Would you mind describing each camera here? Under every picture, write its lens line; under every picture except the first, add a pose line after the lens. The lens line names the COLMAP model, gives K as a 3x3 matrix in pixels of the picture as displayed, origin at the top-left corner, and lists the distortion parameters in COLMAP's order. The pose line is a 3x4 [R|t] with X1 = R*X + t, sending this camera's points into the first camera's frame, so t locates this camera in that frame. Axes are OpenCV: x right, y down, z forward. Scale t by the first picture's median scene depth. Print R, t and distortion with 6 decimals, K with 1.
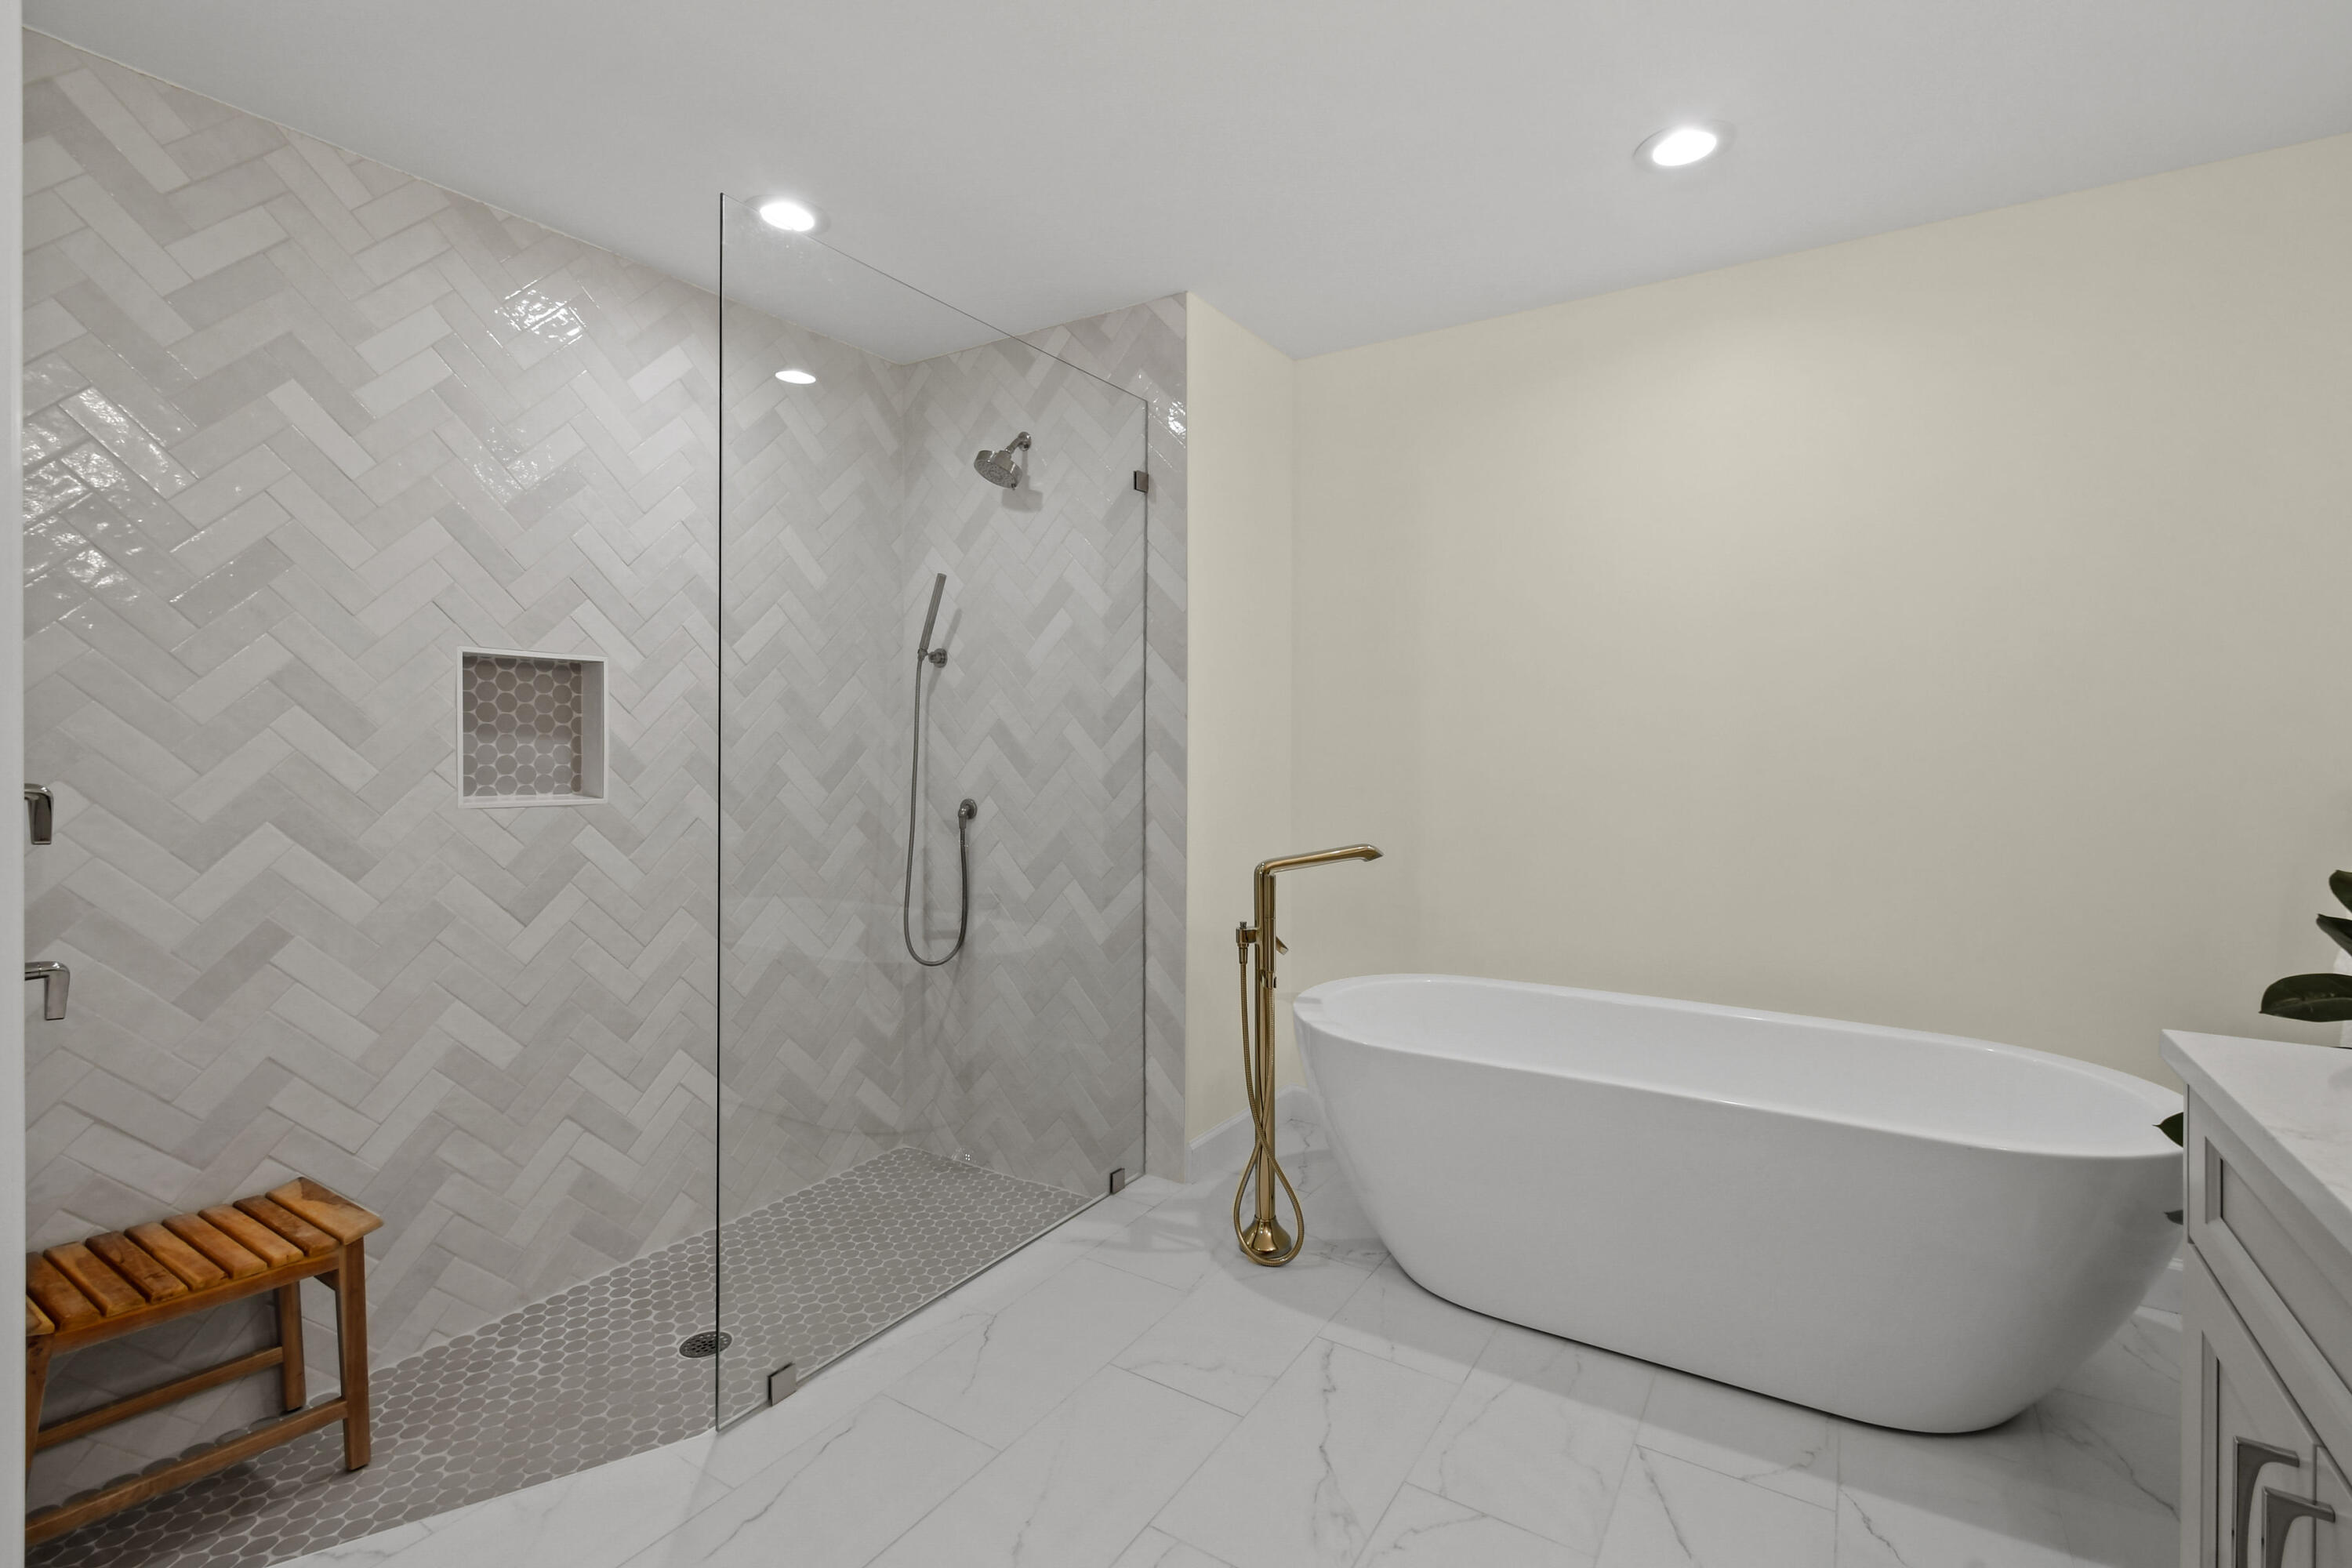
lens RADIAL K [[1068.6, 0, 1190.0], [0, 1068.6, 740.6], [0, 0, 1]] dist [0.015932, -0.008549]
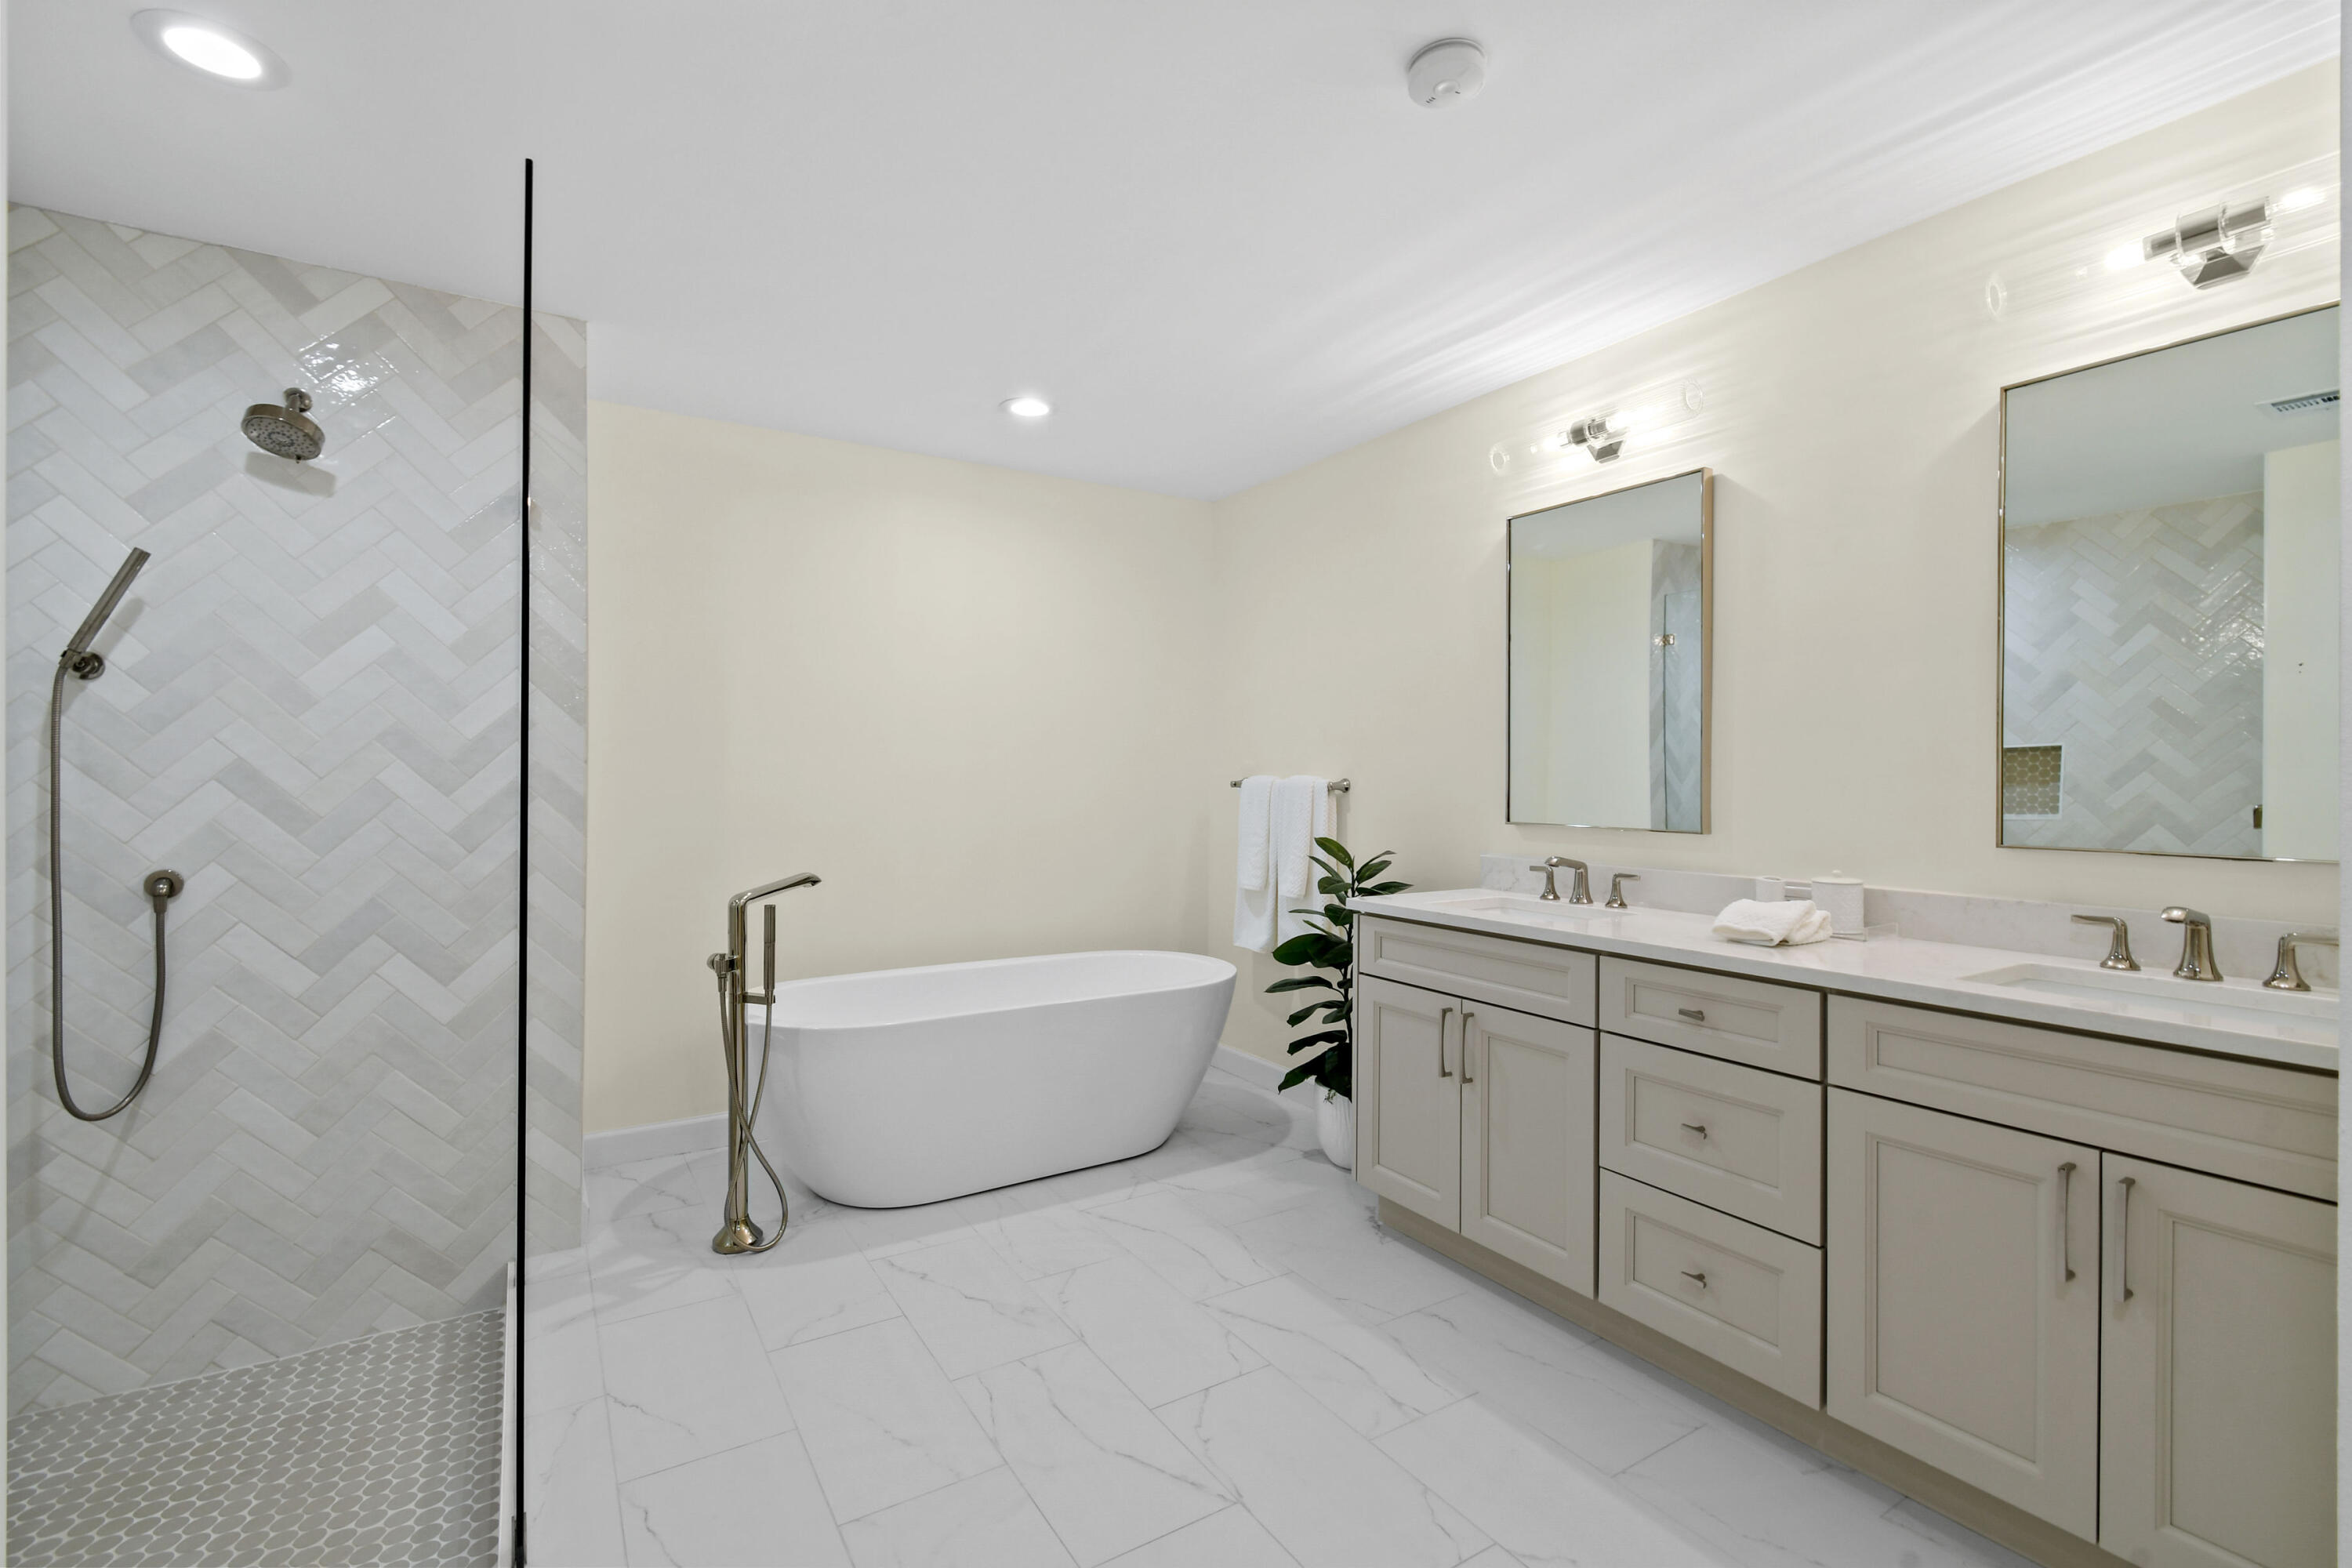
lens RADIAL K [[1036.5, 0, 1180.8], [0, 1036.5, 779.4], [0, 0, 1]] dist [0.012439, -0.006205]
pose [[0.428978, -0.001039, 0.903314, -0.657124], [-0.000987, 0.999998, 0.001619, -0.008823], [-0.903314, -0.001587, 0.428977, 0.118733]]
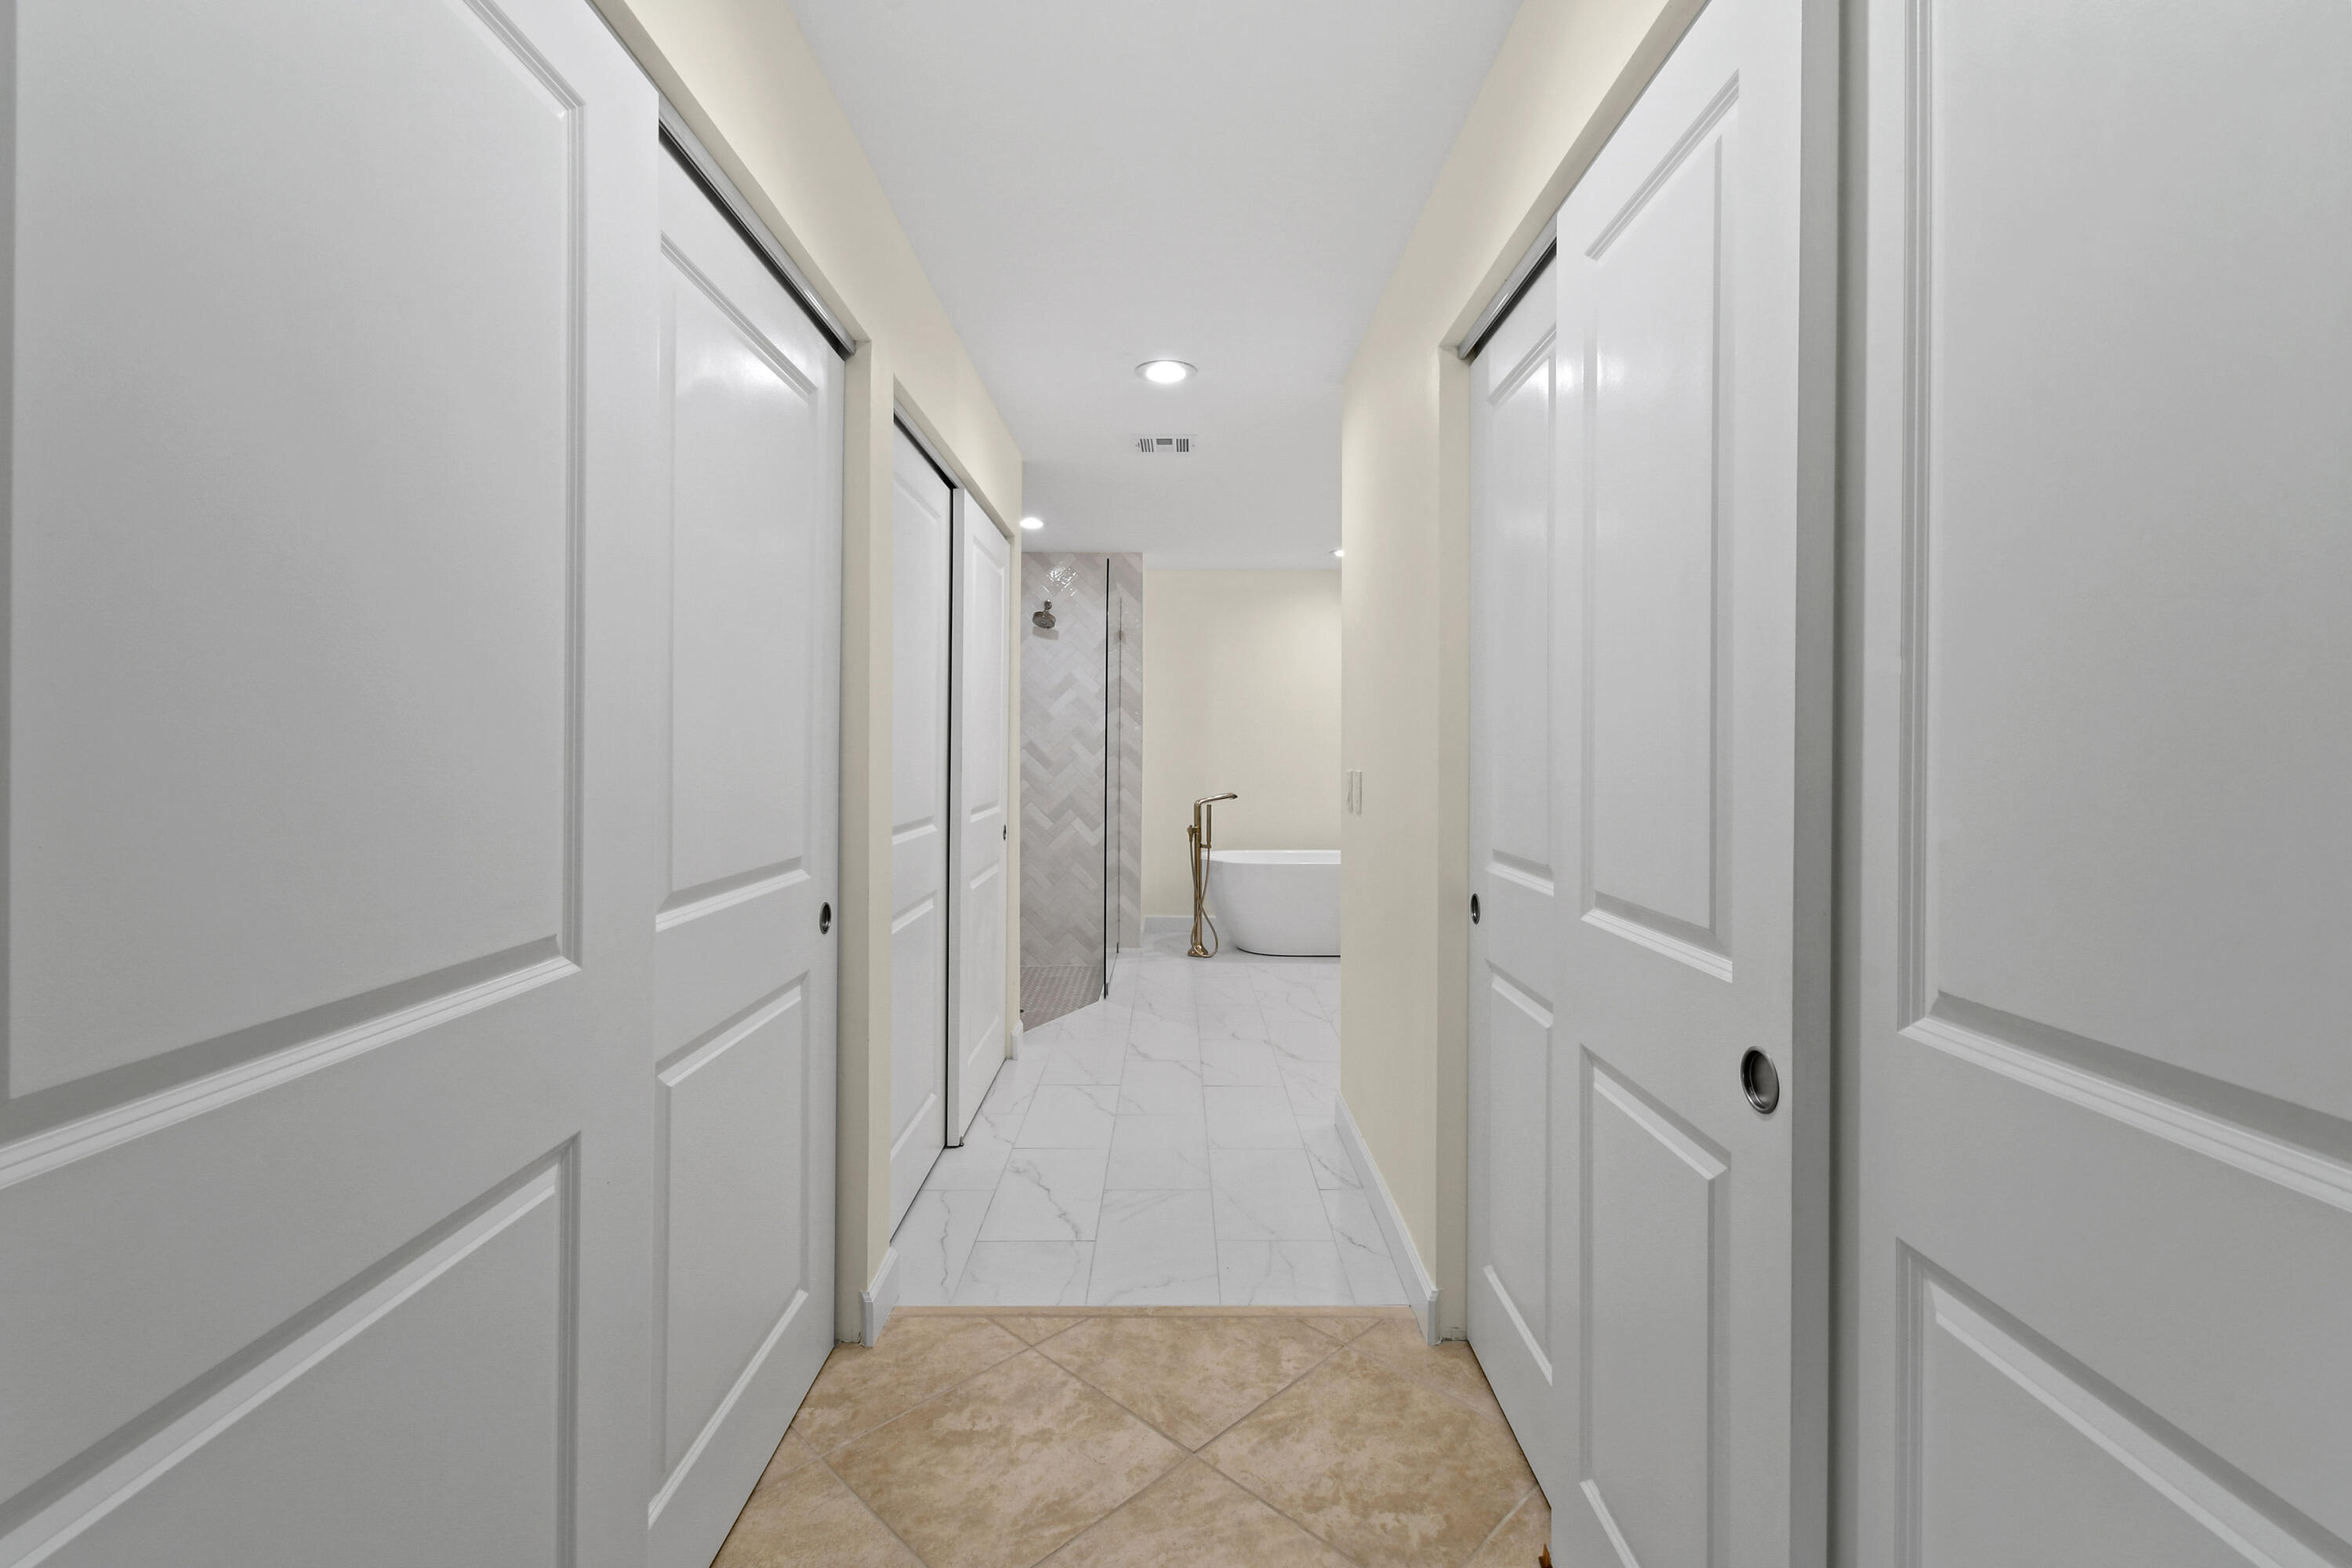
lens RADIAL K [[1010.6, 0, 1175.7], [0, 1010.6, 751.6], [0, 0, 1]] dist [0.000962, -0.005598]
pose [[0.841257, -0.000244, 0.540636, -1.161090], [-0.001891, 0.999992, 0.003395, -0.007390], [-0.540633, -0.003879, 0.841250, -0.884056]]
